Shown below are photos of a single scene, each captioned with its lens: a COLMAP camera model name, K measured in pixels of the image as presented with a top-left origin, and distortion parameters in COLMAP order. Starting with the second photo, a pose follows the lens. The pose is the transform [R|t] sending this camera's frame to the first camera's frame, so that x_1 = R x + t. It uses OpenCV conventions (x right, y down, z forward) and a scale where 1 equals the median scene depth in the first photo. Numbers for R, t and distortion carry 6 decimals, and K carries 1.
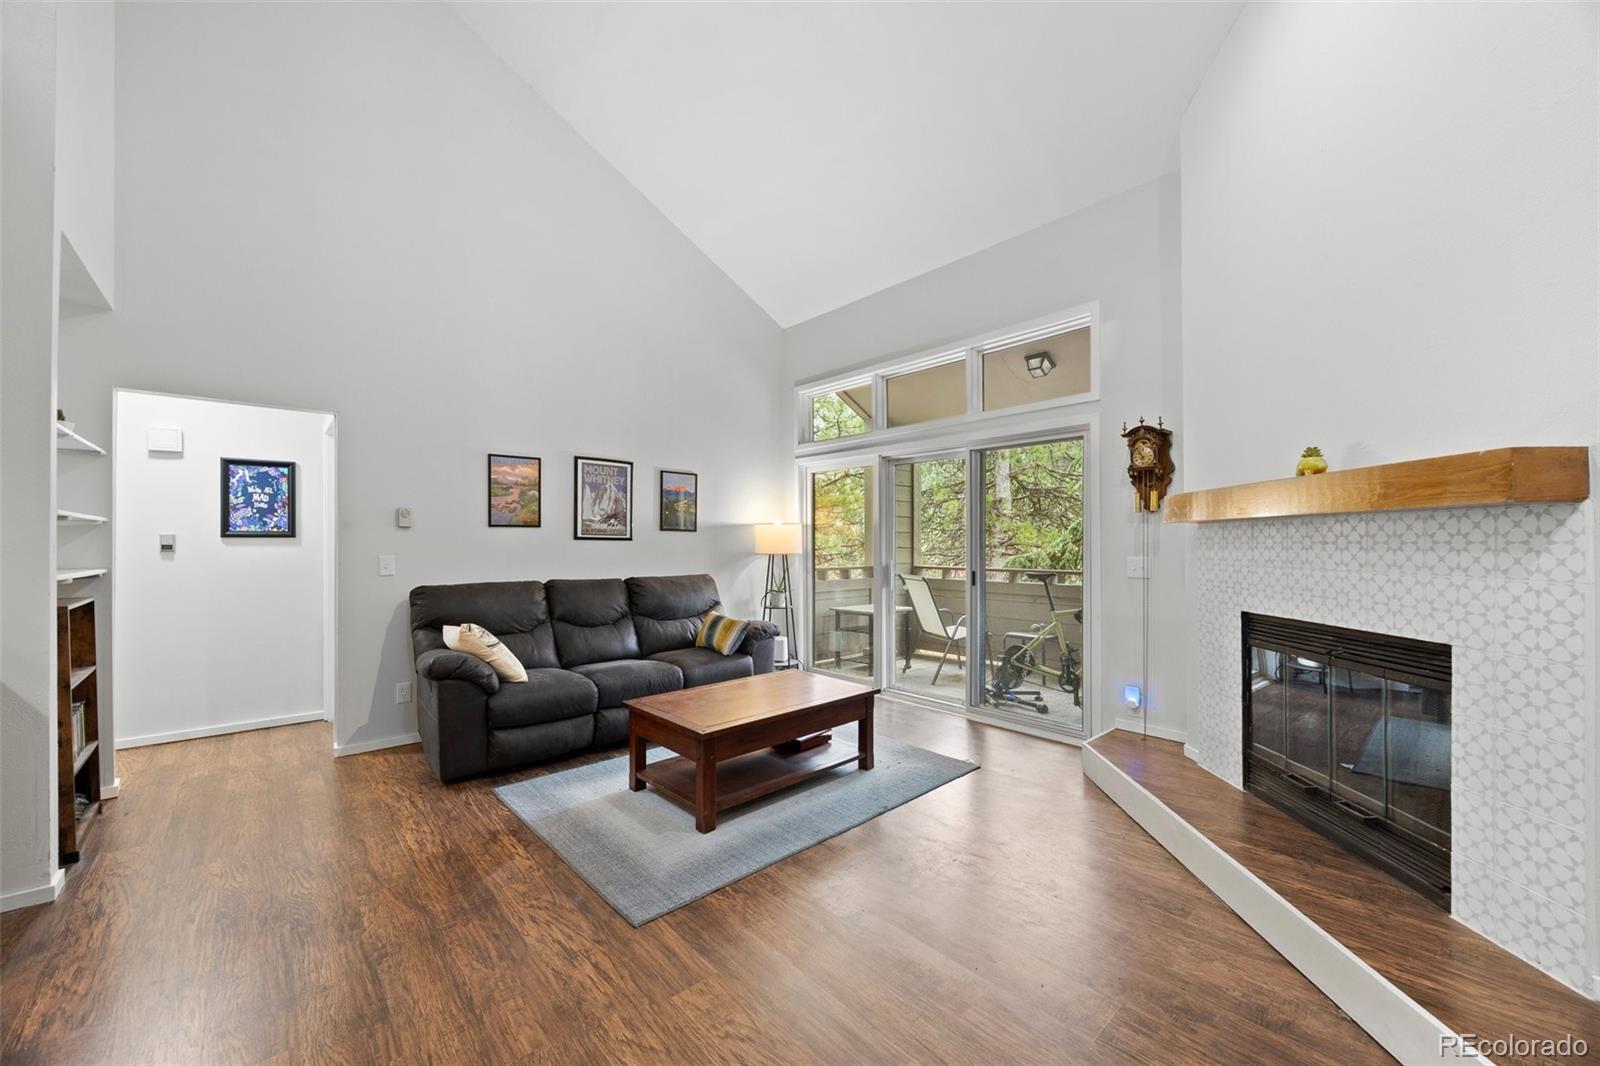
lens RADIAL K [[612.1, 0, 796.3], [0, 612.1, 541.9], [0, 0, 1]] dist [0.000766, 0.000134]
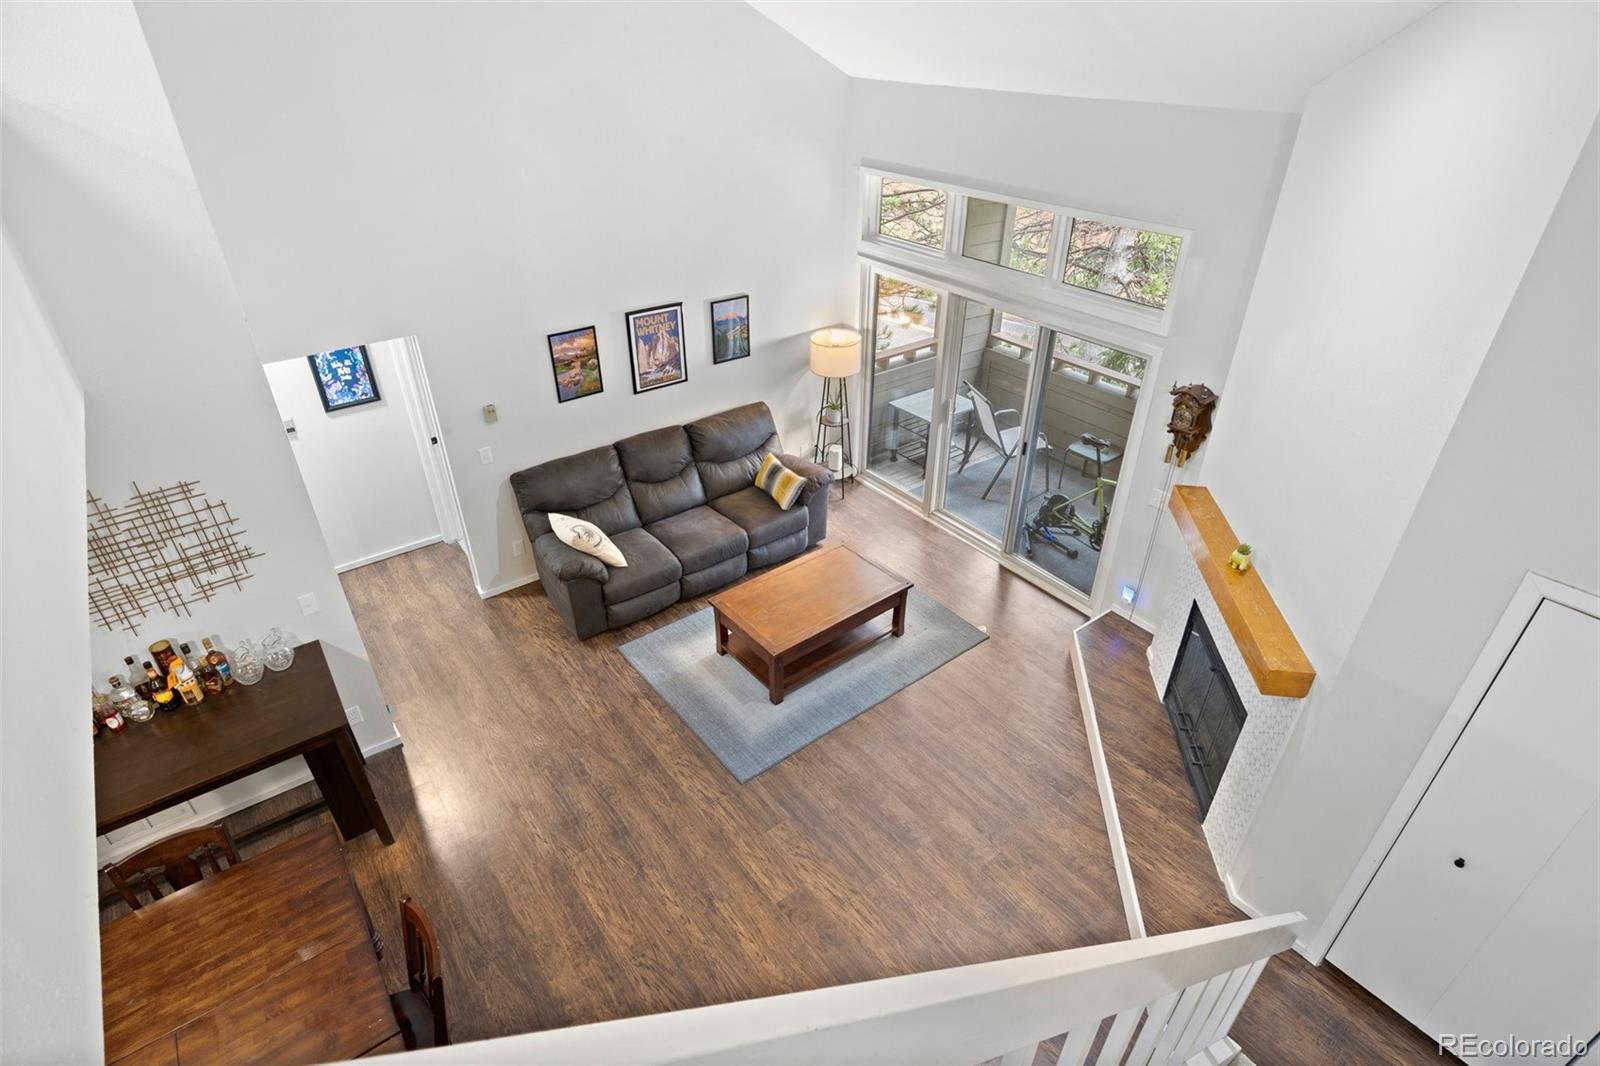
lens RADIAL K [[823.4, 0, 794.6], [0, 823.4, 535.7], [0, 0, 1]] dist [-0.000124, -0.000714]
pose [[0.996723, 0.043091, -0.068455, 0.007935], [0.000523, 0.842844, 0.538158, -0.593253], [0.080887, -0.536430, 0.840060, -0.278718]]
